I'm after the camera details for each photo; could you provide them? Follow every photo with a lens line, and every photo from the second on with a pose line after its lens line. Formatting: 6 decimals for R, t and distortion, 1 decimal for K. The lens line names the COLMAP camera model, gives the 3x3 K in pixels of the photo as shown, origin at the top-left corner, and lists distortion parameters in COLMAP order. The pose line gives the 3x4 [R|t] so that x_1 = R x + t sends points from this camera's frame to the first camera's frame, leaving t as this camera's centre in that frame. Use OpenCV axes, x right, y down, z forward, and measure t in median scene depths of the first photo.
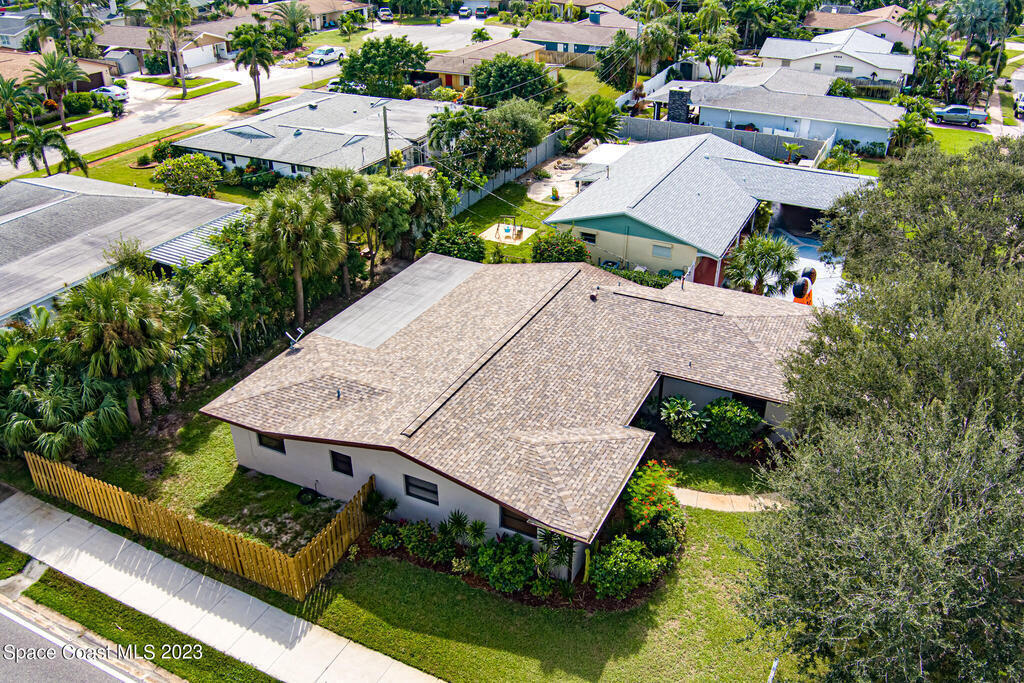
lens RADIAL K [[830.3, 0, 512.0], [0, 830.3, 341.5], [0, 0, 1]] dist [-0.072247, 0.016683]
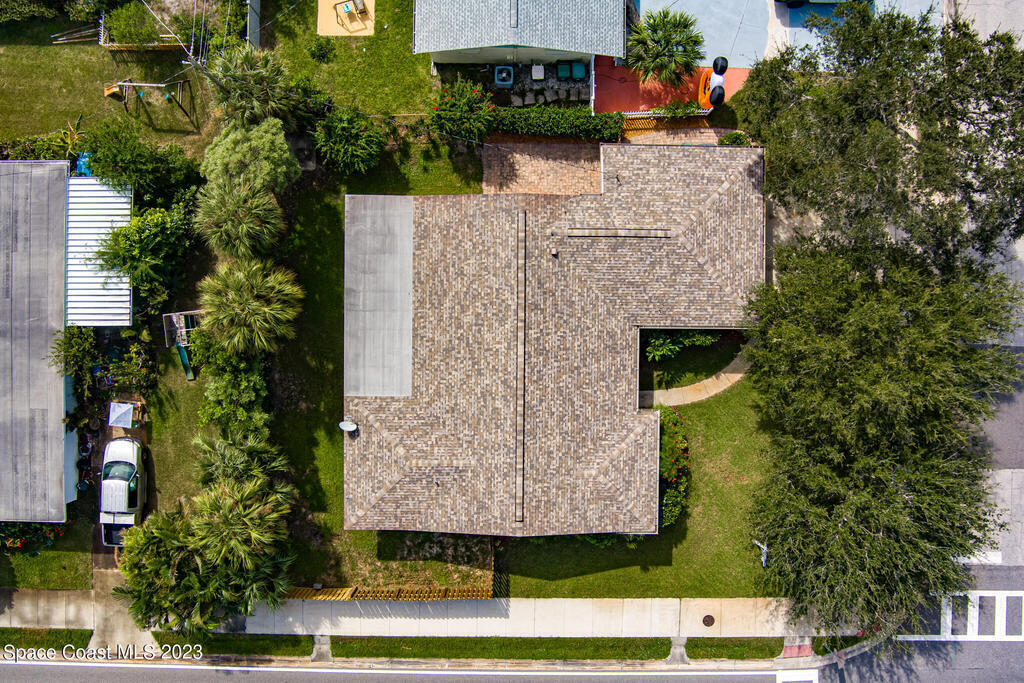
lens RADIAL K [[830.3, 0, 512.0], [0, 830.3, 341.5], [0, 0, 1]] dist [-0.072247, 0.016683]
pose [[0.900715, -0.434404, -0.002286, 0.000960], [0.208220, 0.427104, 0.879901, -1.187650], [-0.381257, -0.793016, 0.475151, 0.510122]]
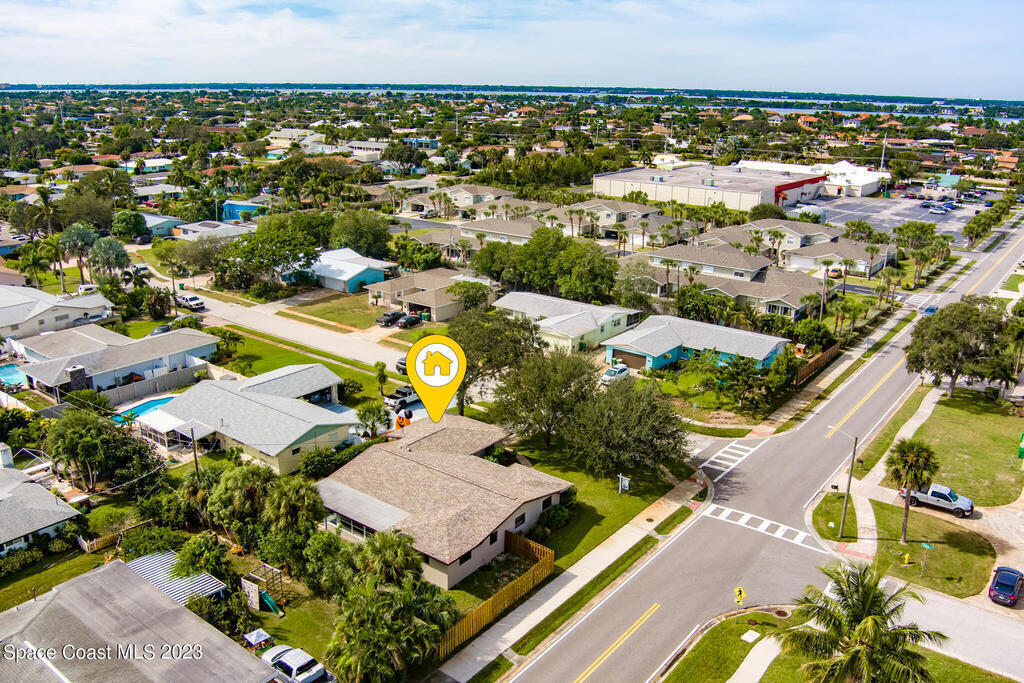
lens RADIAL K [[830.3, 0, 512.0], [0, 830.3, 341.5], [0, 0, 1]] dist [-0.072247, 0.016683]
pose [[0.197836, -0.291289, 0.935955, -1.981124], [0.462970, 0.869384, 0.172711, -0.617772], [-0.864013, 0.399151, 0.306854, 0.105701]]
